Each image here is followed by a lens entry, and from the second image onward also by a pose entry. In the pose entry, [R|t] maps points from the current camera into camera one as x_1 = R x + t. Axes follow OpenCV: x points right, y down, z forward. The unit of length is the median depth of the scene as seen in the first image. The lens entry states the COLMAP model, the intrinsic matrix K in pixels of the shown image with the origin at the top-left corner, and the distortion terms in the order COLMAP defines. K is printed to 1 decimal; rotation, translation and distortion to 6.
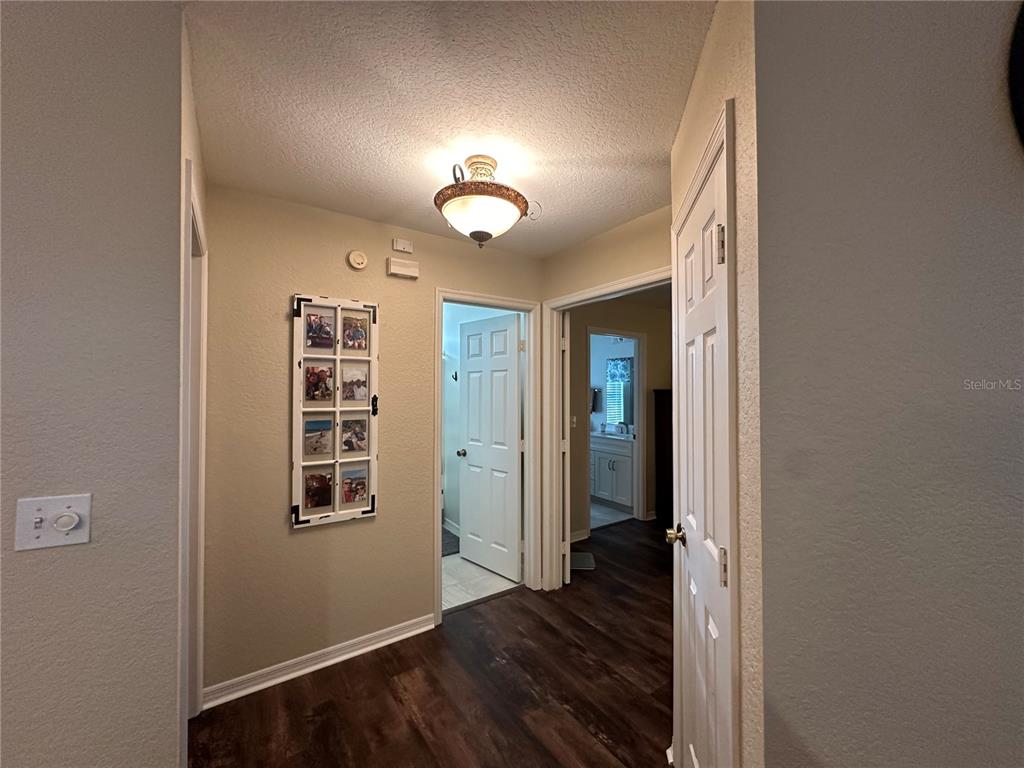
lens RADIAL K [[409.5, 0, 510.8], [0, 409.5, 384.3], [0, 0, 1]] dist [-0.004749, 0.000514]
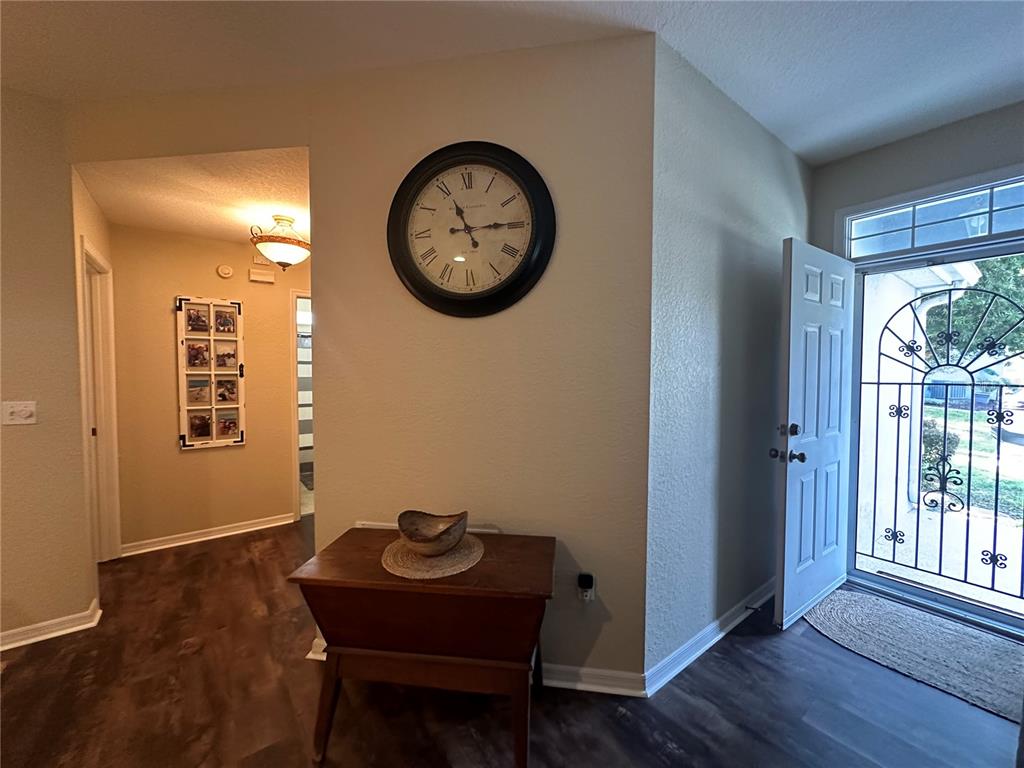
lens RADIAL K [[409.5, 0, 511.7], [0, 409.5, 384.5], [0, 0, 1]] dist [-0.004749, 0.000514]
pose [[0.998683, -0.000001, 0.051311, 0.602217], [-0.002764, 0.998548, 0.053807, 0.020621], [-0.051236, -0.053878, 0.997232, -0.558594]]
